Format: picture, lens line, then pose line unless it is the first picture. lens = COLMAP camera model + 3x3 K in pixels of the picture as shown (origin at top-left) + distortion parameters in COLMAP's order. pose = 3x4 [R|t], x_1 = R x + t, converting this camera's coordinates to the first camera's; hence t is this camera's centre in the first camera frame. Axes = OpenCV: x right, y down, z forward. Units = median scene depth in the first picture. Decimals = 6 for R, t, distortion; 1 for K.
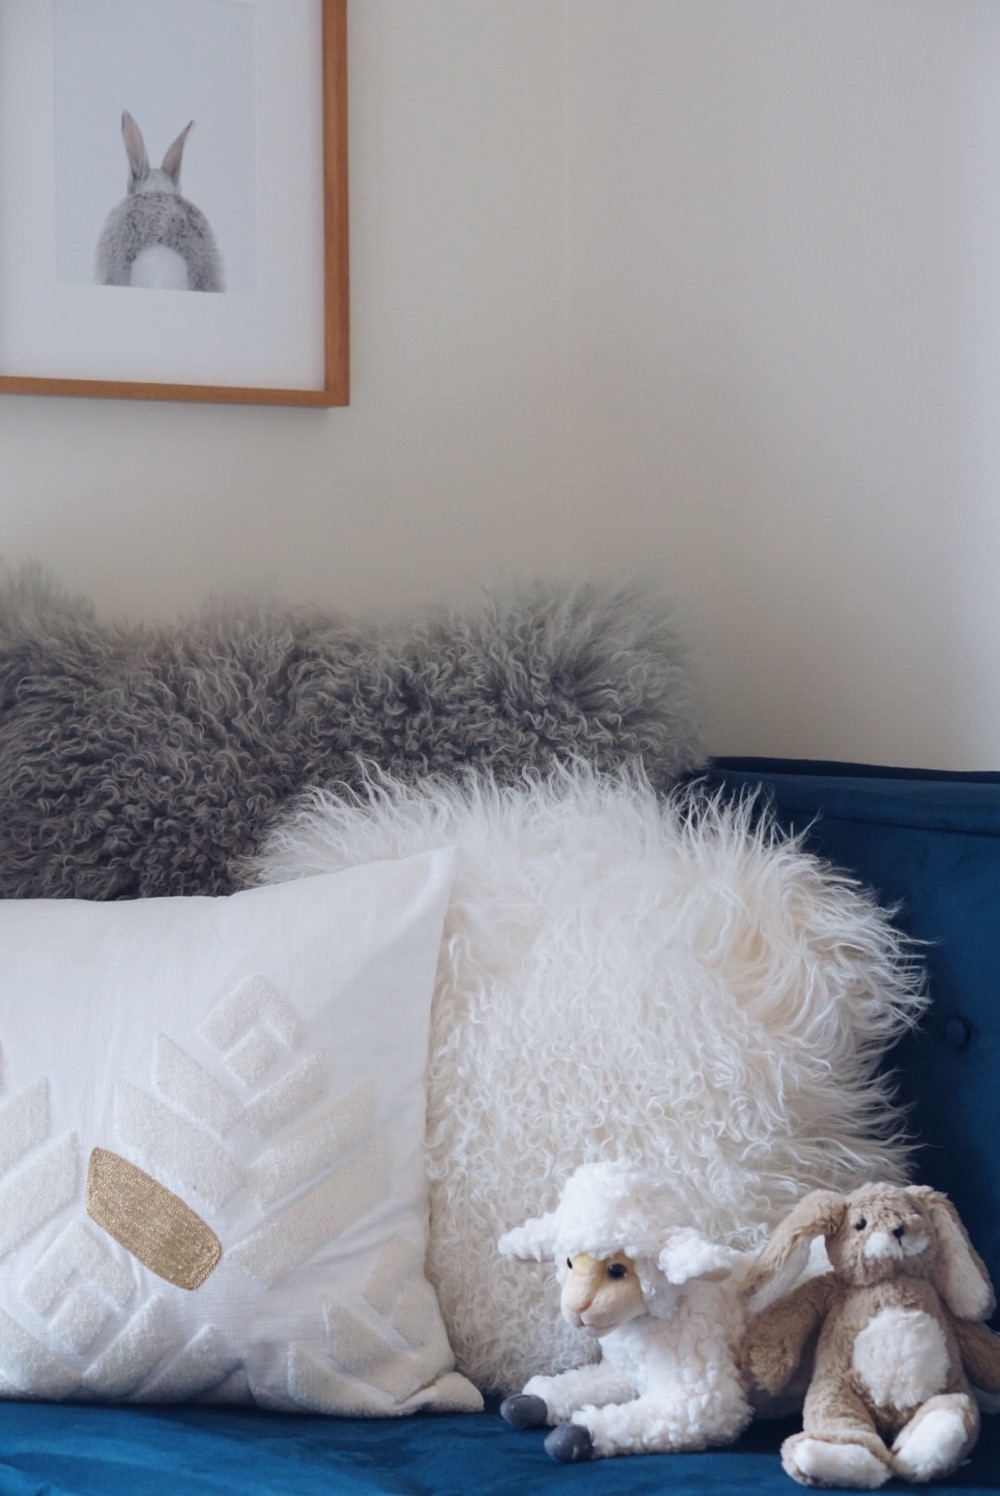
lens RADIAL K [[3238.4, 0, 500.0], [0, 3238.4, 748.0], [0, 0, 1]] dist [0.077708, -0.155938]
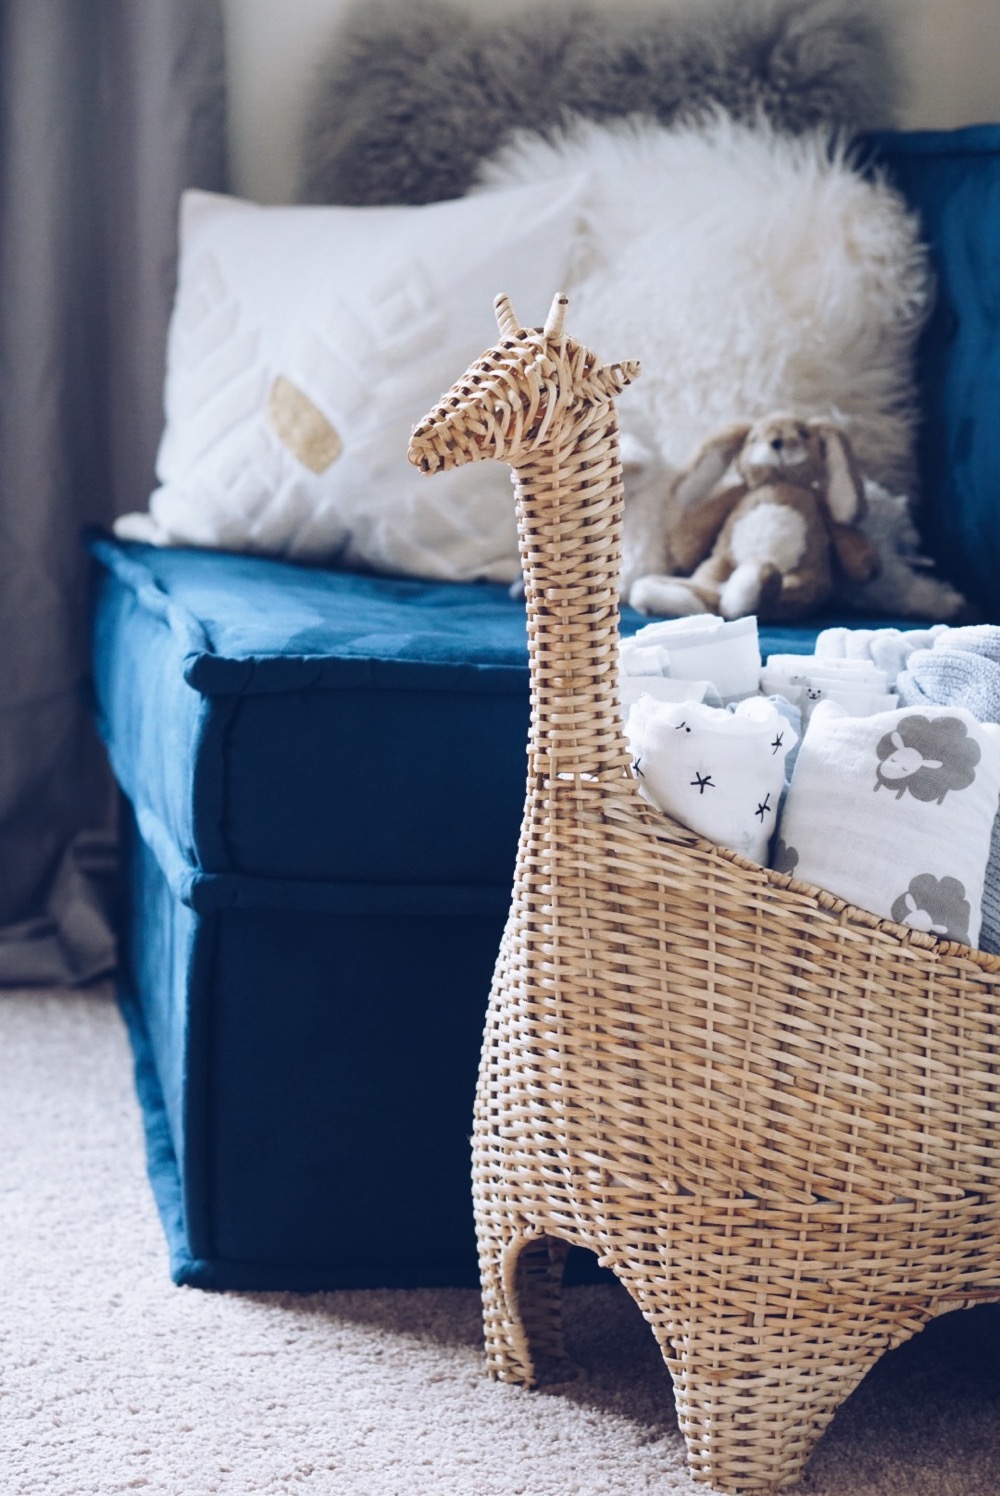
lens RADIAL K [[3238.4, 0, 500.0], [0, 3238.4, 748.0], [0, 0, 1]] dist [0.077708, -0.155938]
pose [[0.892353, 0.086376, -0.442995, 0.566704], [-0.047282, 0.994006, 0.098571, 0.139723], [0.448854, -0.067014, 0.891089, -0.173959]]
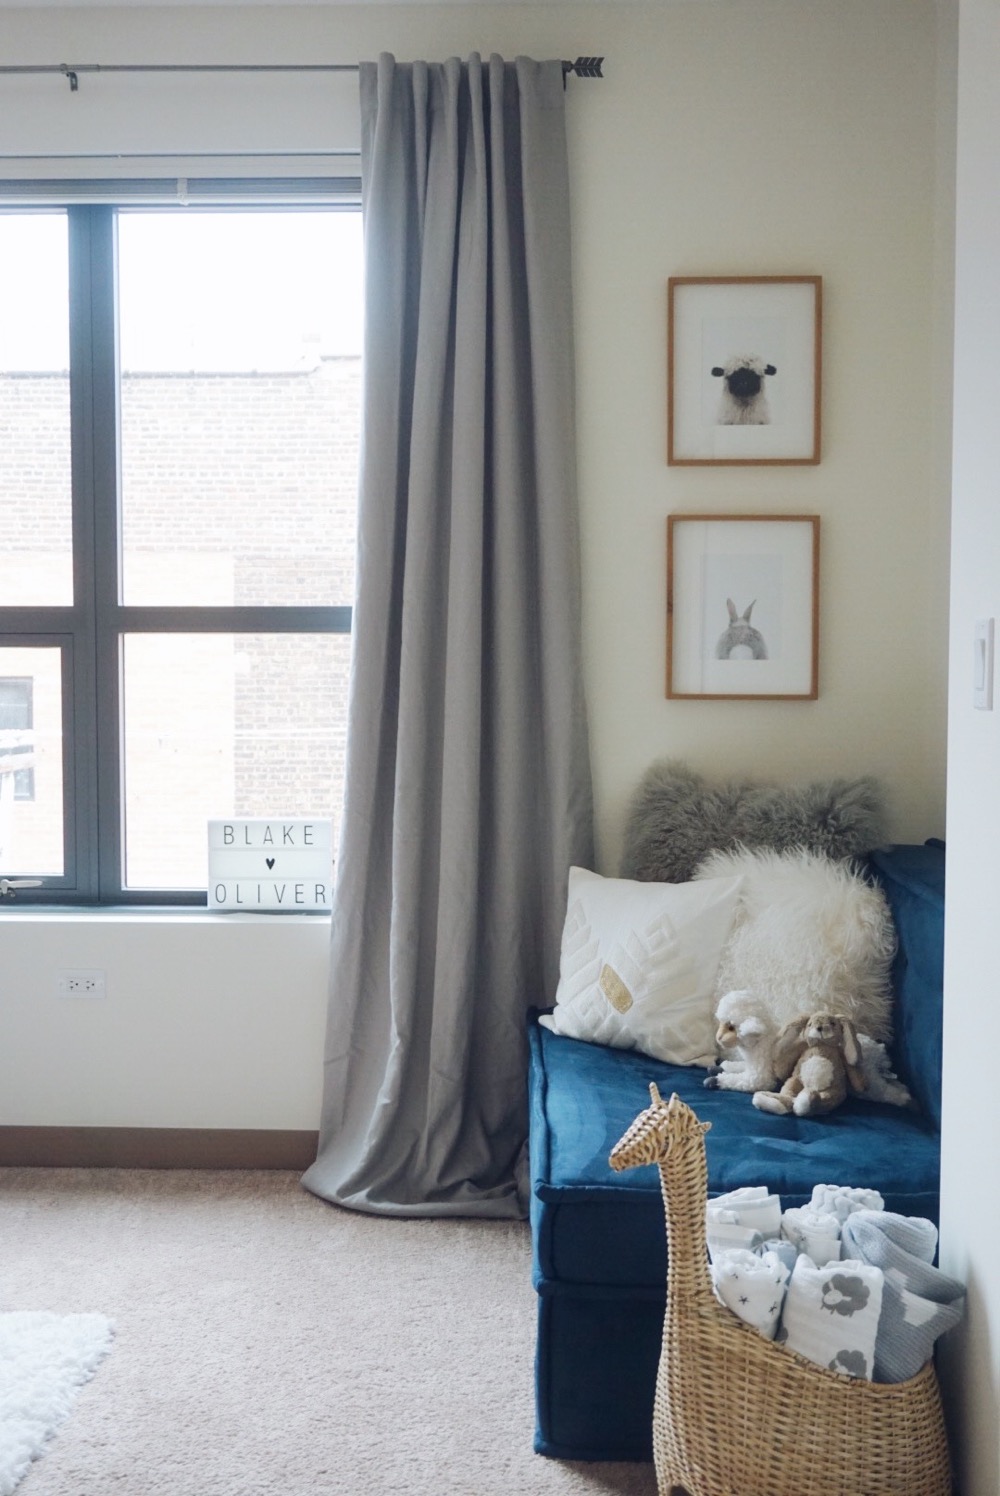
lens RADIAL K [[1505.2, 0, 500.0], [0, 1505.2, 748.0], [0, 0, 1]] dist [-0.002995, -0.003460]
pose [[0.790322, 0.036900, -0.611580, 0.657205], [-0.030616, 0.999316, 0.020732, -0.107332], [0.611927, 0.002339, 0.790911, -0.191056]]
